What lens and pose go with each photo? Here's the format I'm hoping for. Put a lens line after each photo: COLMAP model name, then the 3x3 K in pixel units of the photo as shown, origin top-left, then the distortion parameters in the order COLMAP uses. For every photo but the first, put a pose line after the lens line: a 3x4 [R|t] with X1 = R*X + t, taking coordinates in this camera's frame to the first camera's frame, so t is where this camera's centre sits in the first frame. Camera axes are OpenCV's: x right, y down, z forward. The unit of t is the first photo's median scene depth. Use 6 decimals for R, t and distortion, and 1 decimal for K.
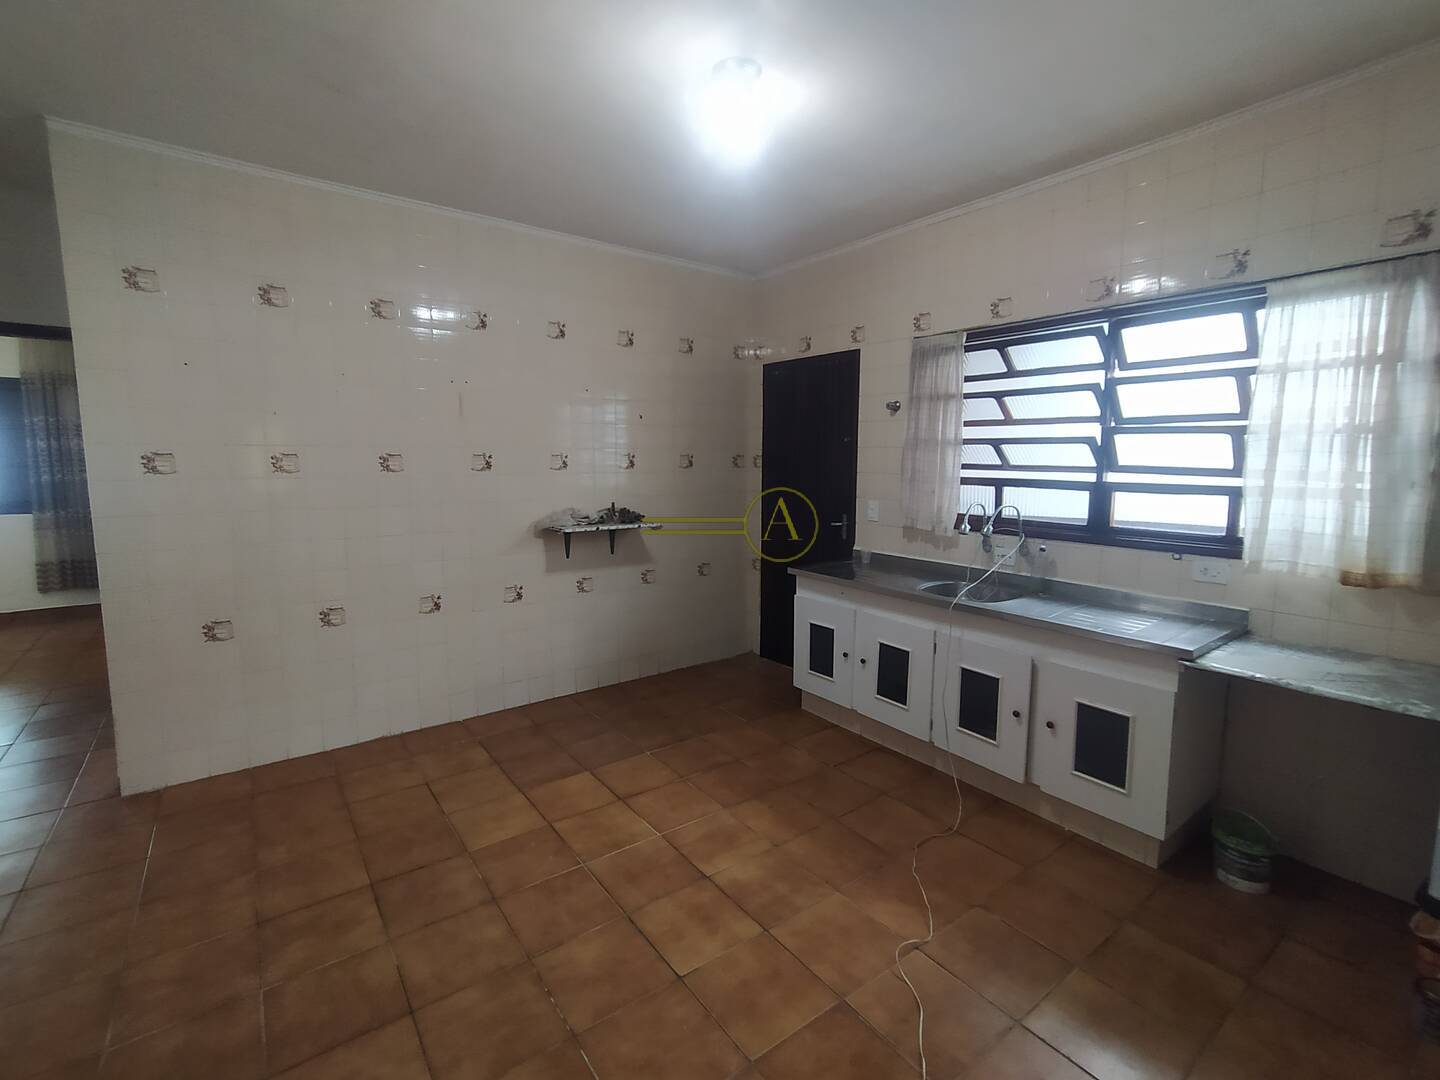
lens RADIAL K [[654.5, 0, 717.6], [0, 654.5, 526.9], [0, 0, 1]] dist [-0.011901, 0.009029]
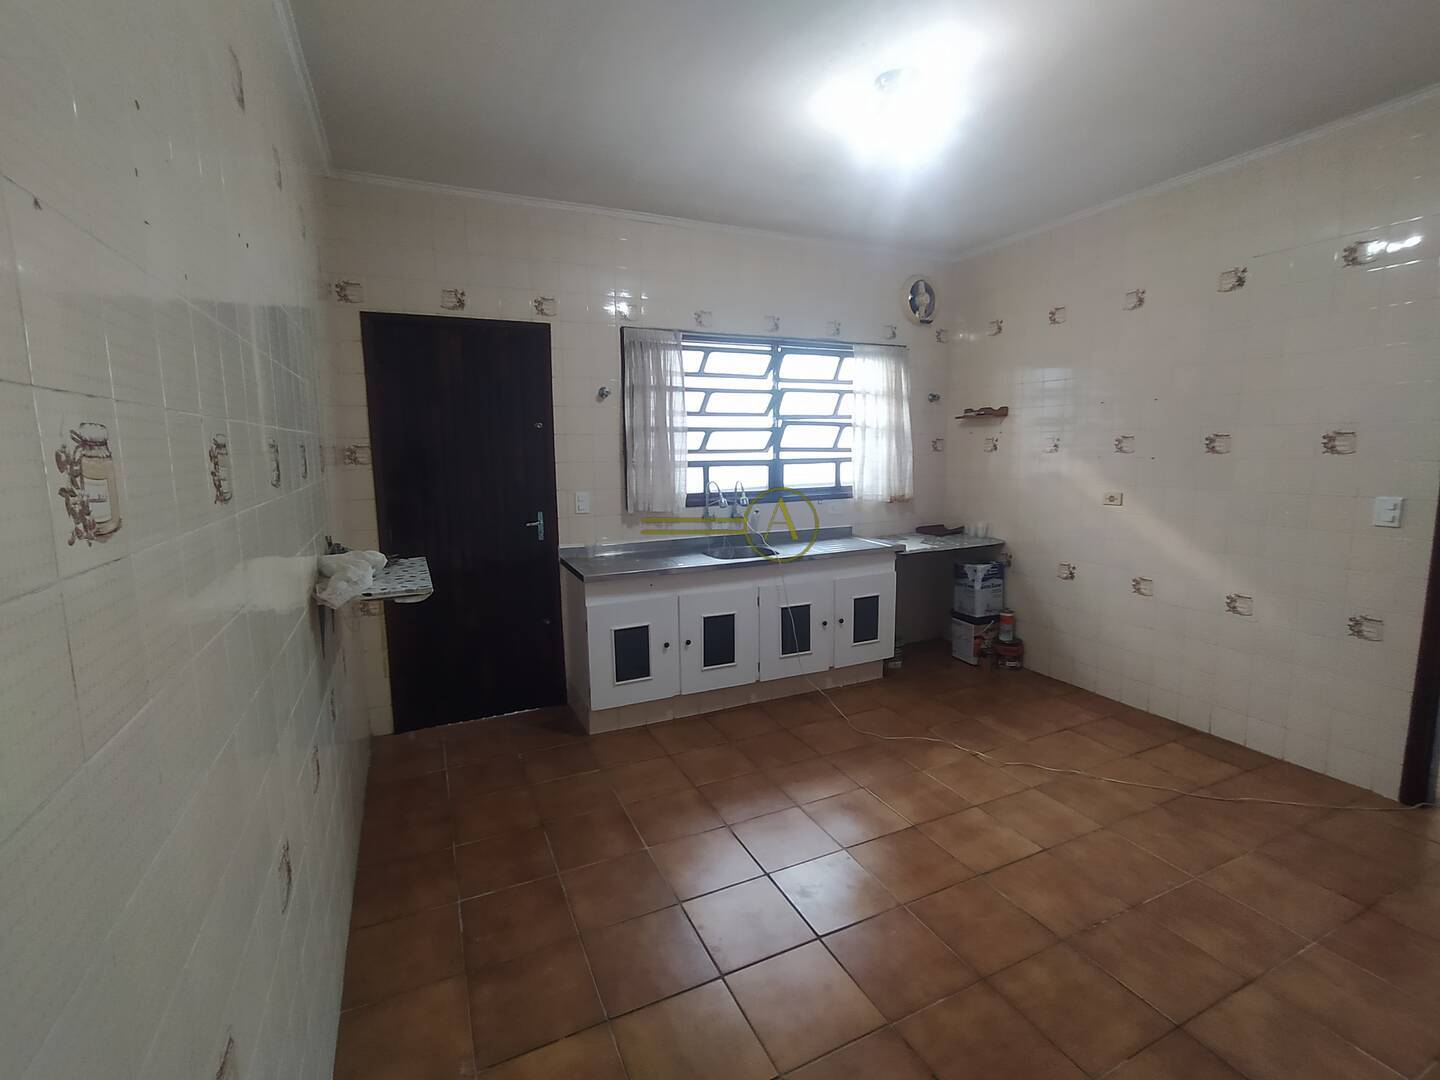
lens RADIAL K [[654.5, 0, 717.6], [0, 654.5, 526.9], [0, 0, 1]] dist [-0.011901, 0.009029]
pose [[0.195666, -0.130381, 0.971965, -0.872913], [0.118785, 0.986976, 0.108482, -0.093995], [-0.973450, 0.094229, 0.208605, 0.848319]]
